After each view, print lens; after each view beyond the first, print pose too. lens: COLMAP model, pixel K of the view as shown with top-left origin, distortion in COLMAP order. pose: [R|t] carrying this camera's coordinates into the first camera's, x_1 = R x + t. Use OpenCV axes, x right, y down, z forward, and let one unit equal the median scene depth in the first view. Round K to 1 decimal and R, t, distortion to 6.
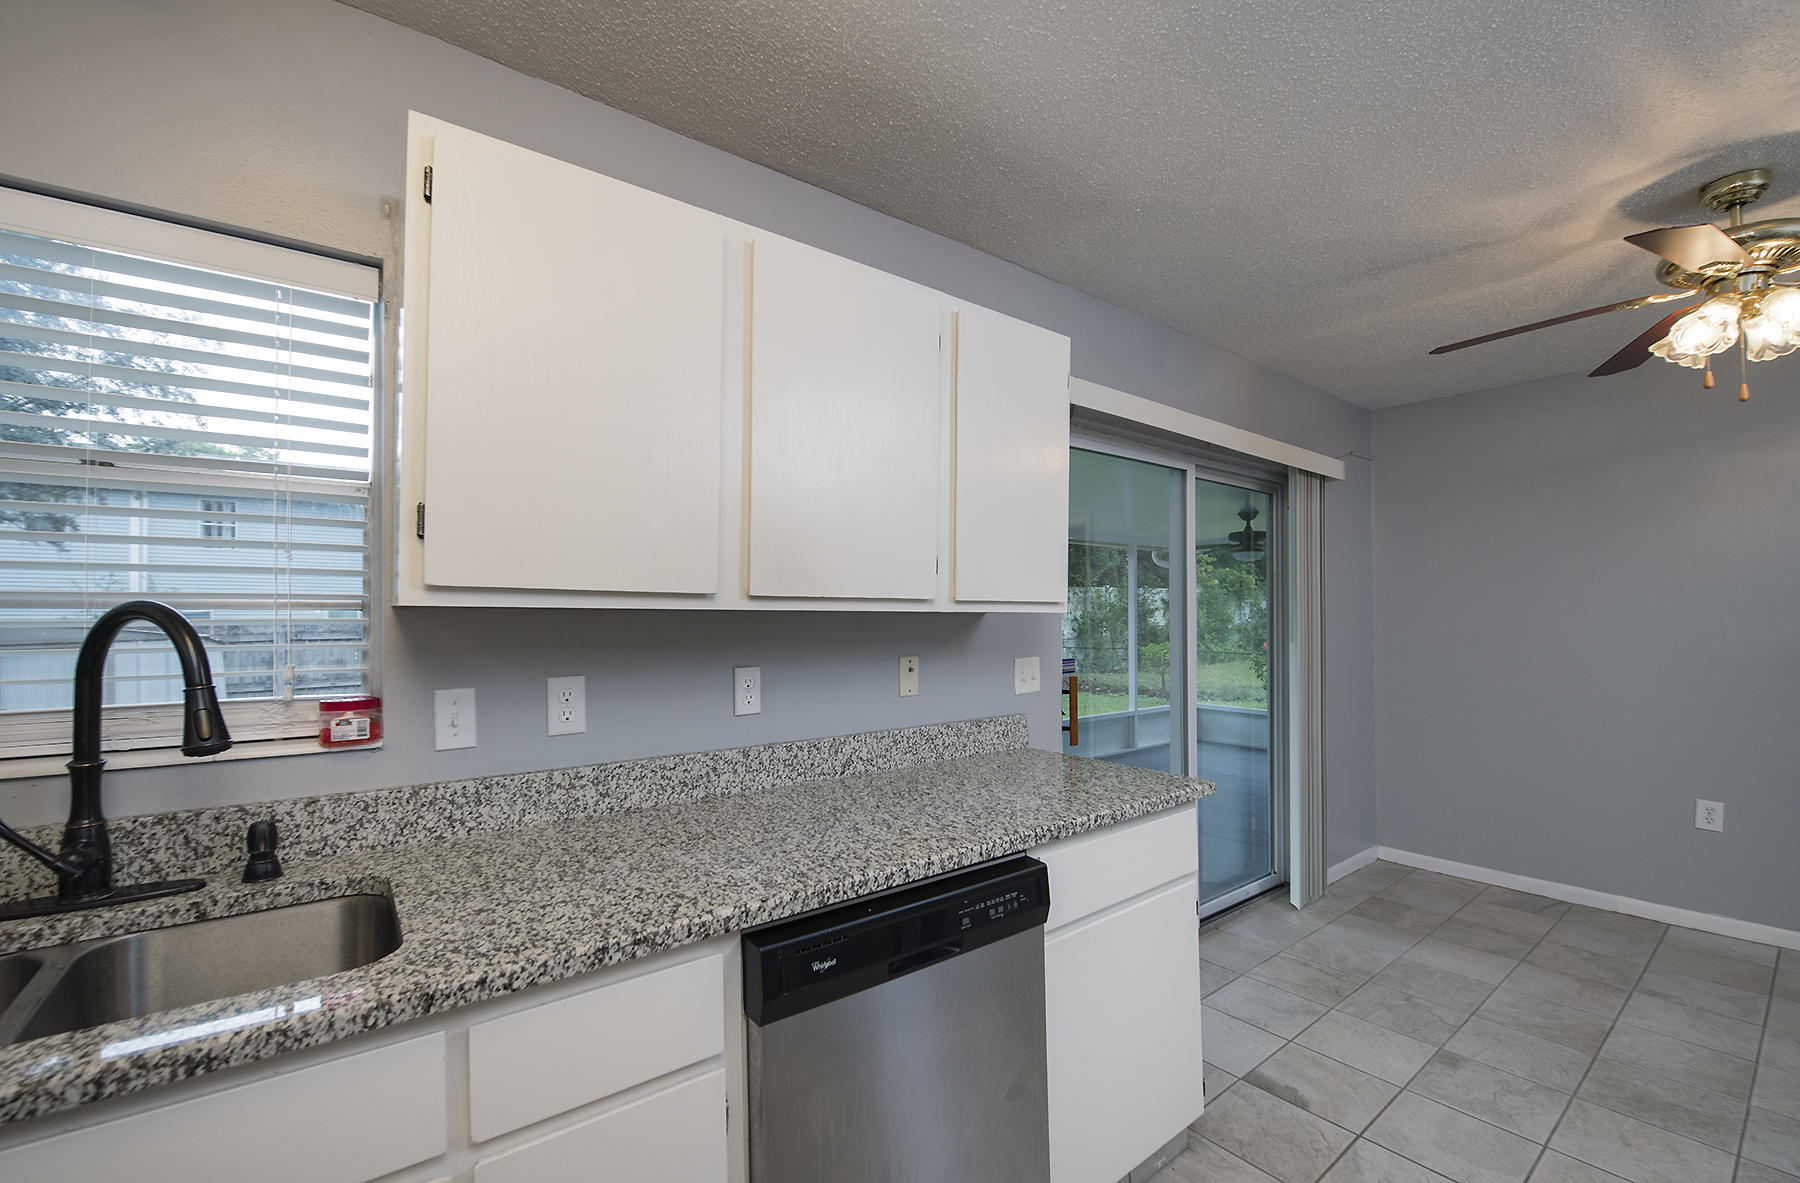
lens RADIAL K [[756.2, 0, 897.6], [0, 756.2, 600.3], [0, 0, 1]] dist [-0.015825, -0.000071]
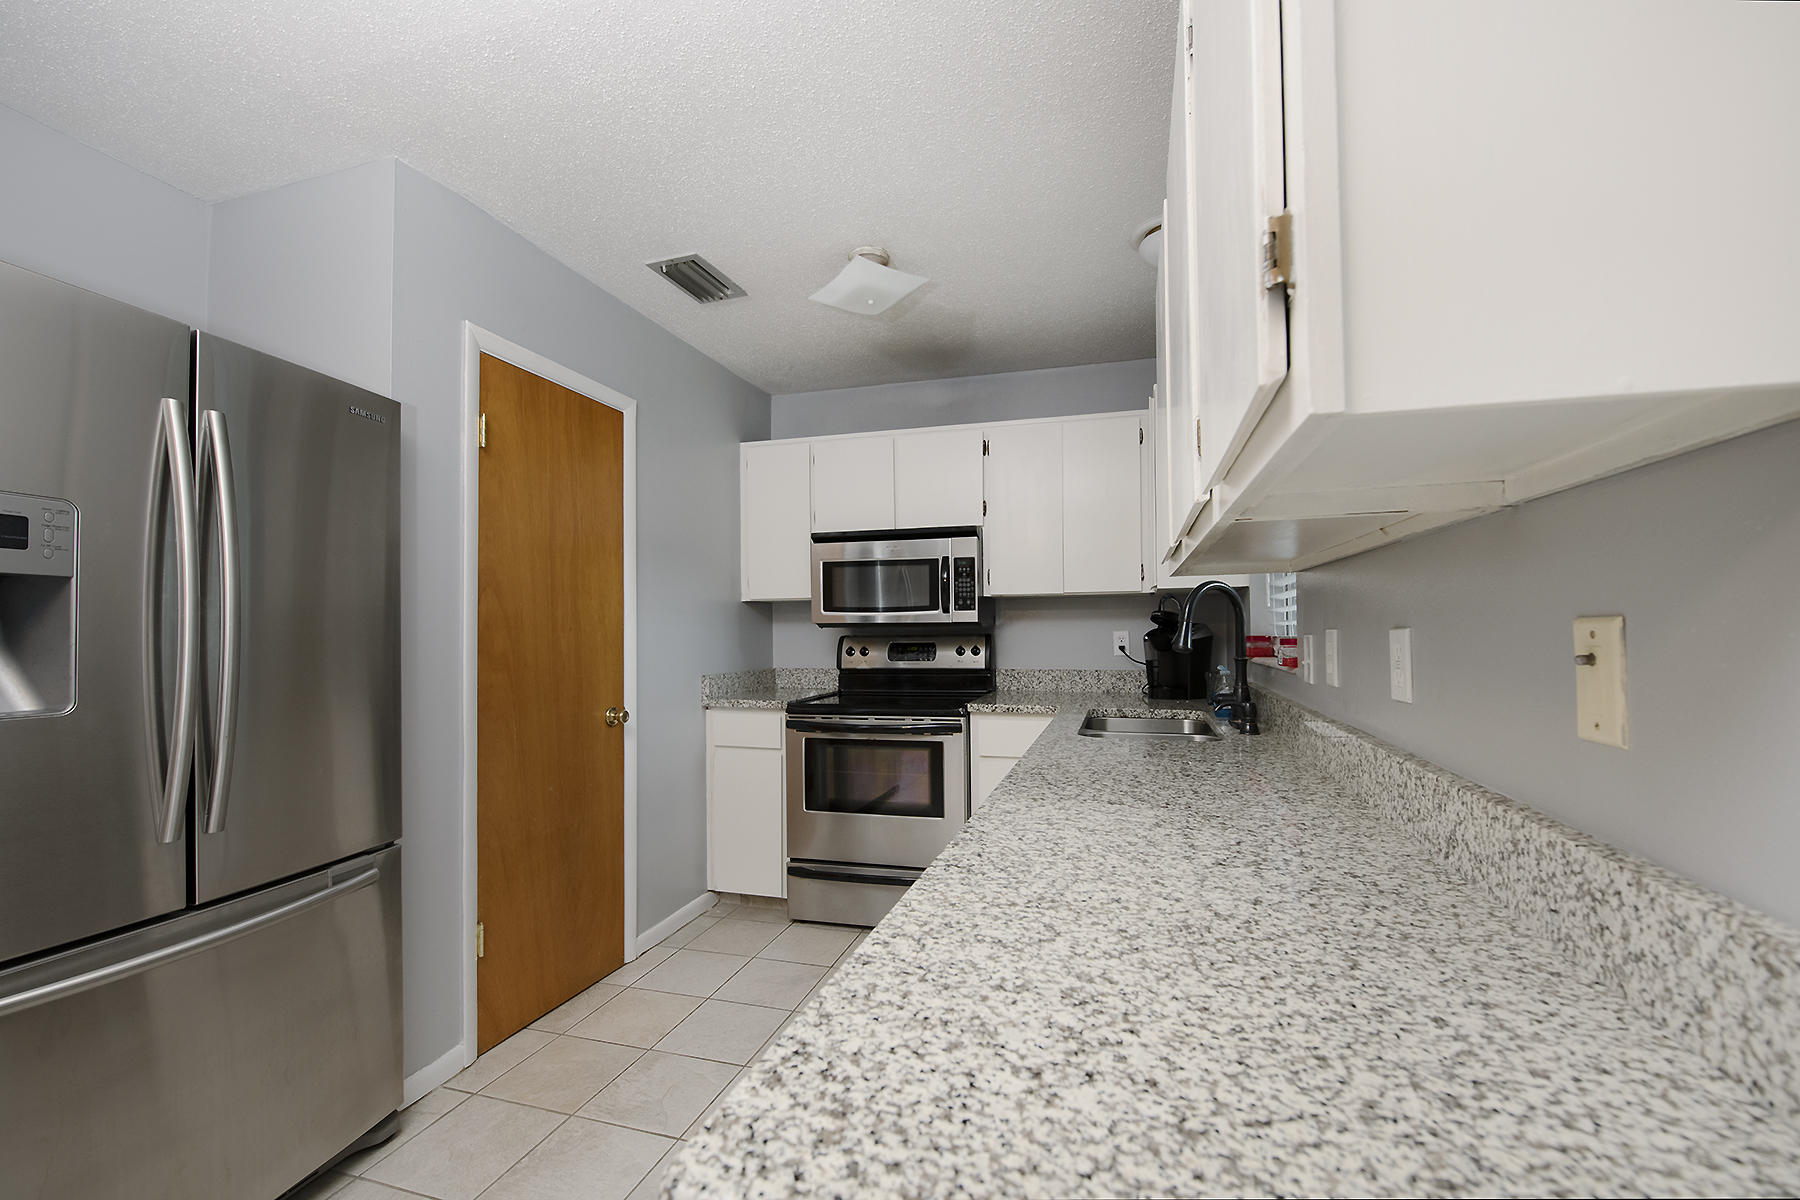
lens RADIAL K [[723.2, 0, 936.2], [0, 723.2, 616.7], [0, 0, 1]] dist [-0.010512, 0.000044]
pose [[-0.794234, -0.004199, -0.607598, 0.522829], [0.018566, 0.999341, -0.031175, 0.095110], [0.607328, -0.036041, -0.793633, 1.315737]]
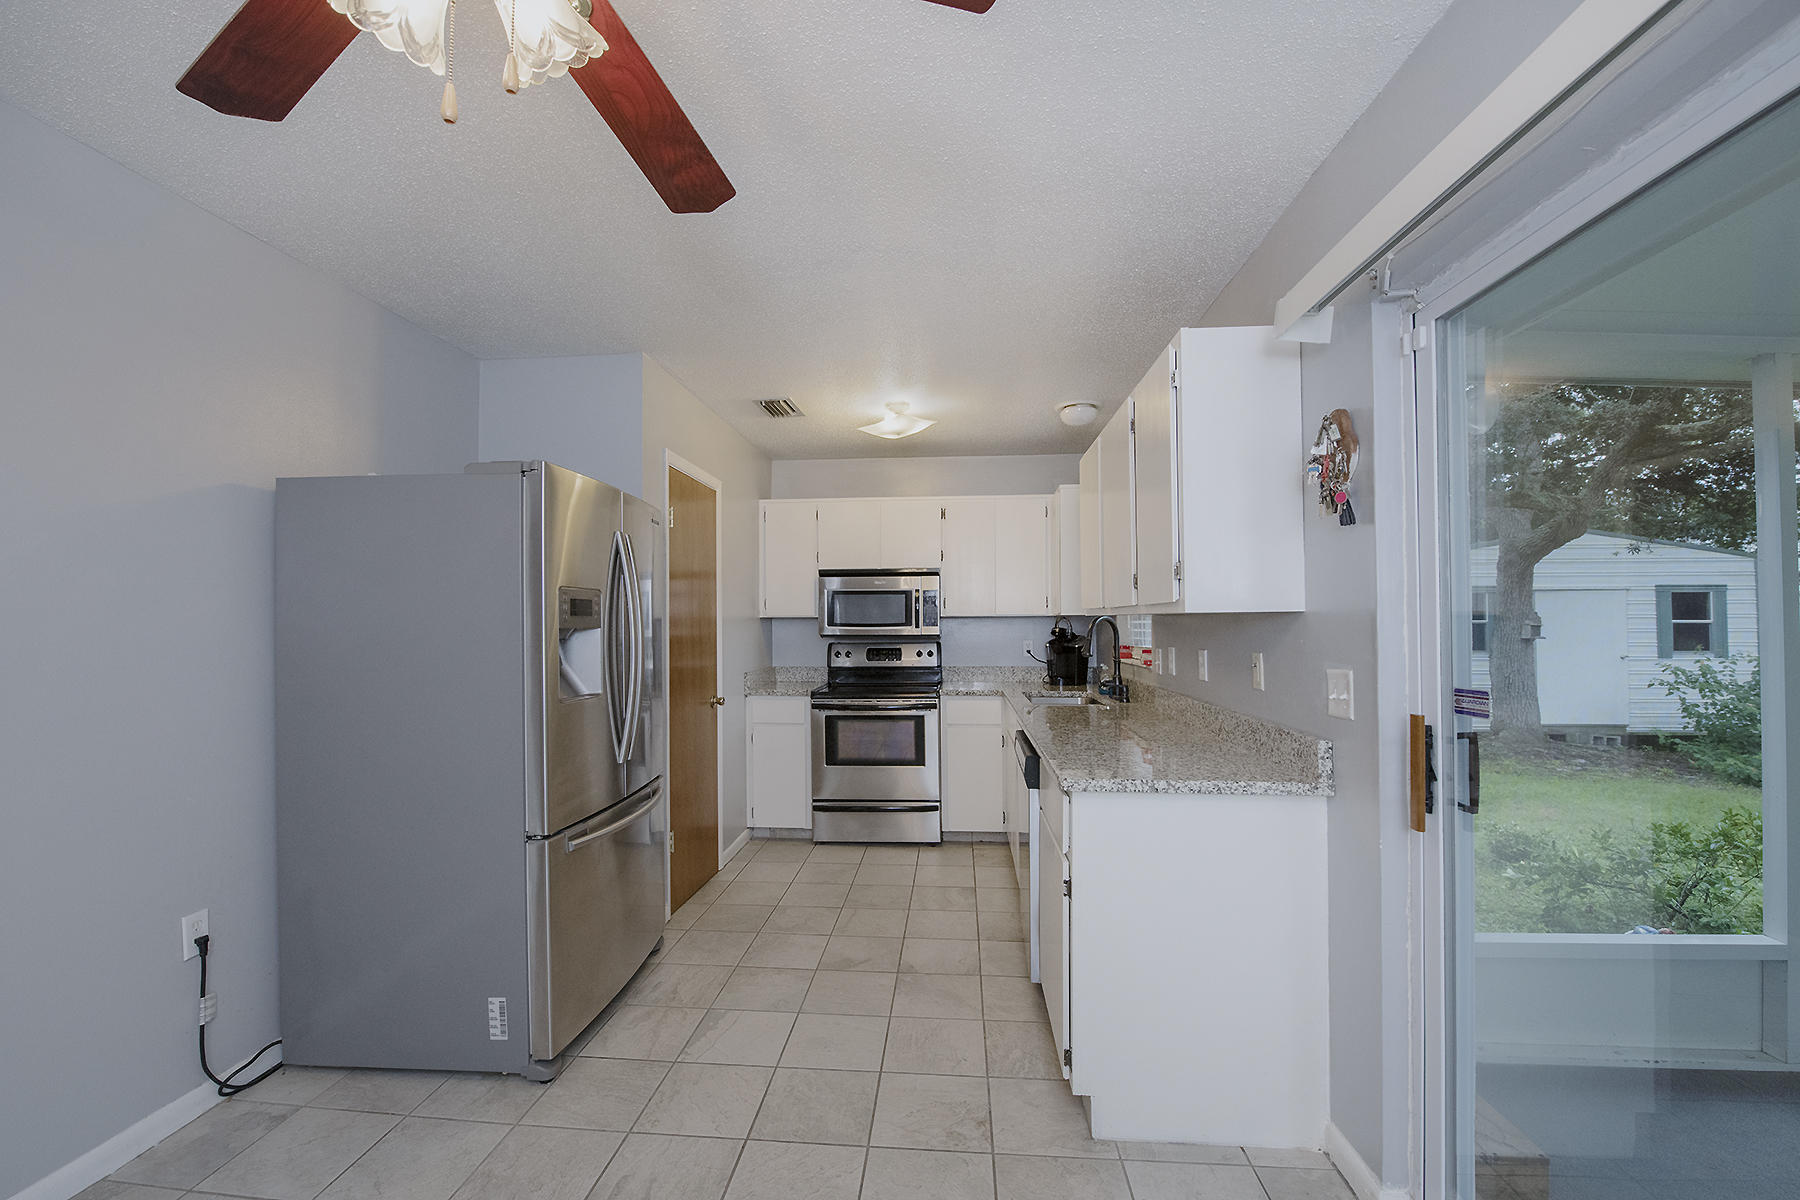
lens RADIAL K [[727.5, 0, 896.5], [0, 727.5, 617.0], [0, 0, 1]] dist [-0.009867, 0.000476]
pose [[-0.672868, -0.002695, -0.739758, 1.422452], [0.017645, 0.999650, -0.019692, 0.039259], [0.739552, -0.026303, -0.672585, 1.627059]]
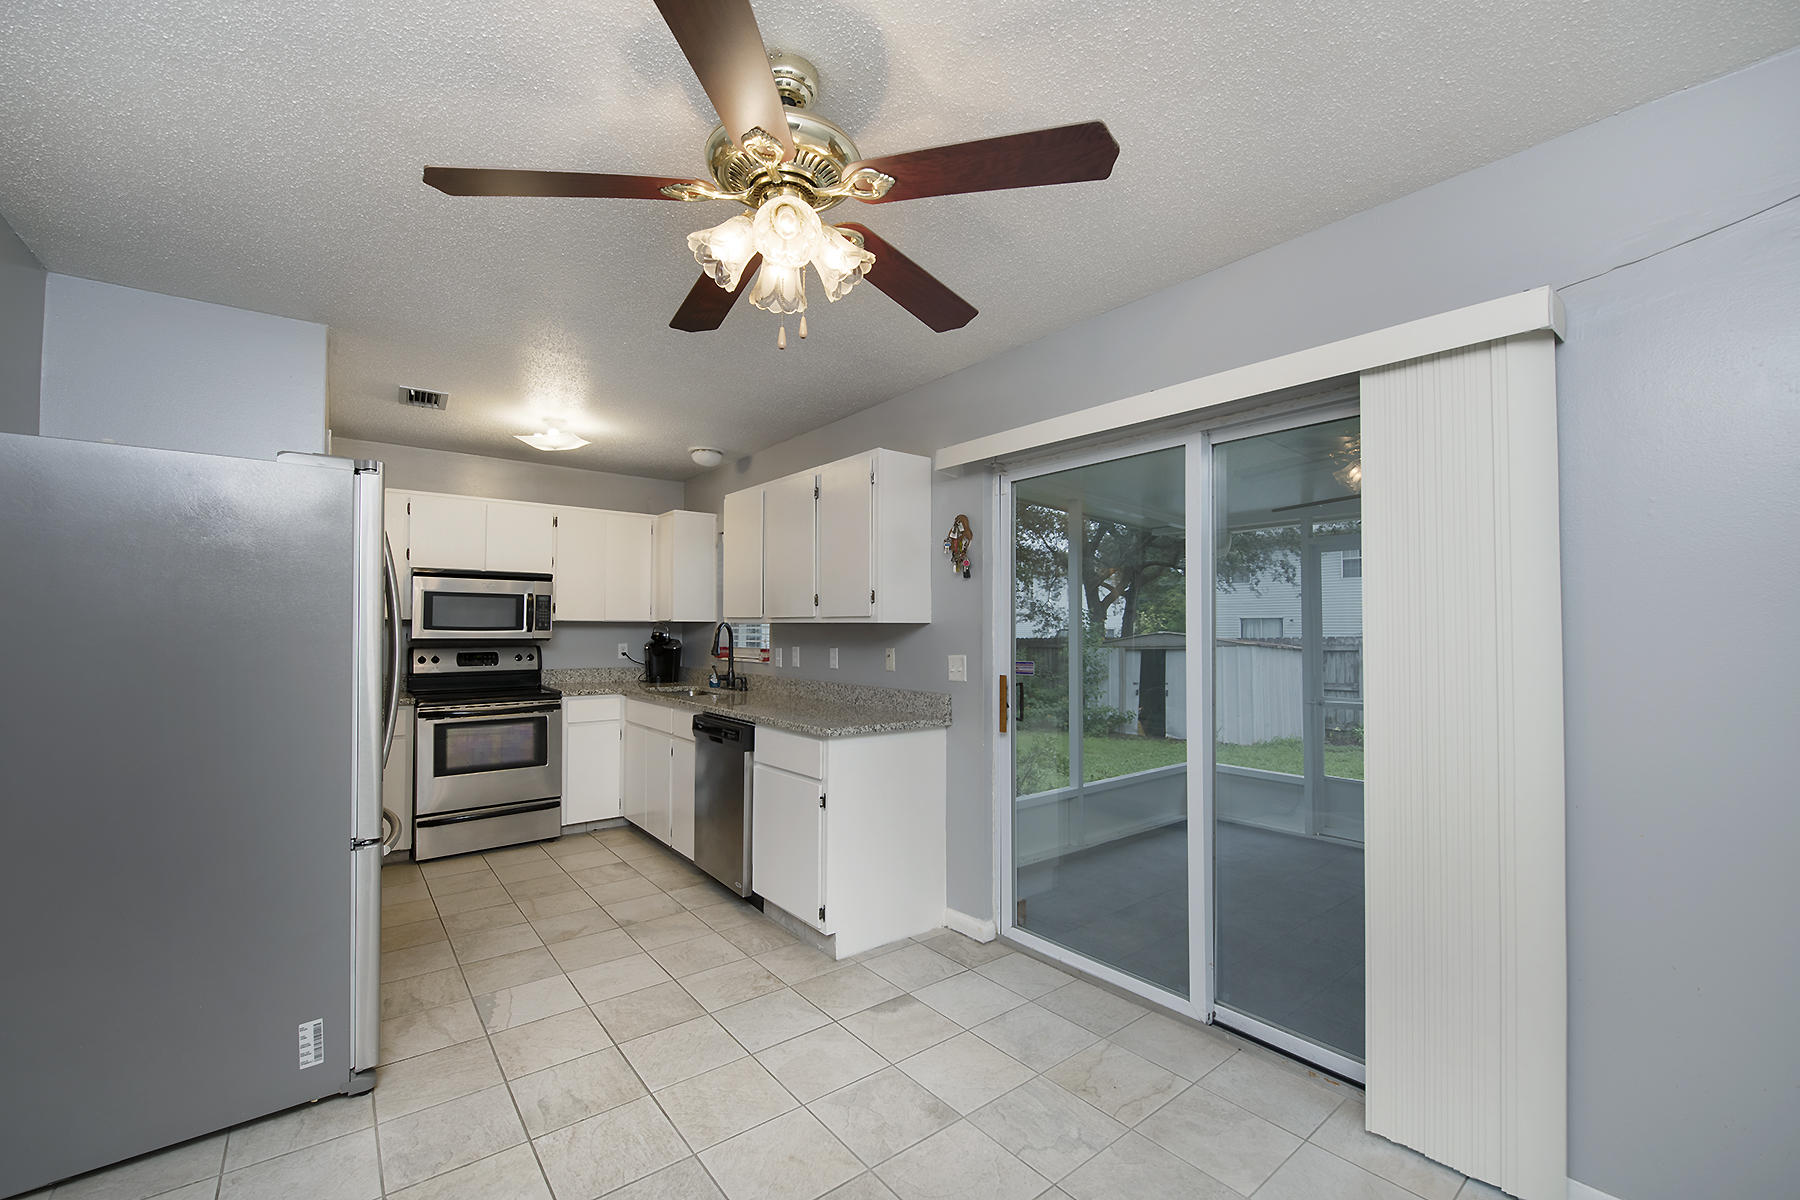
lens RADIAL K [[727.5, 0, 896.5], [0, 727.5, 617.0], [0, 0, 1]] dist [-0.009867, 0.000476]
pose [[0.014052, -0.015645, -0.999779, 2.123224], [0.013289, 0.999792, -0.015459, 0.032668], [0.999813, -0.013069, 0.014257, 1.223408]]
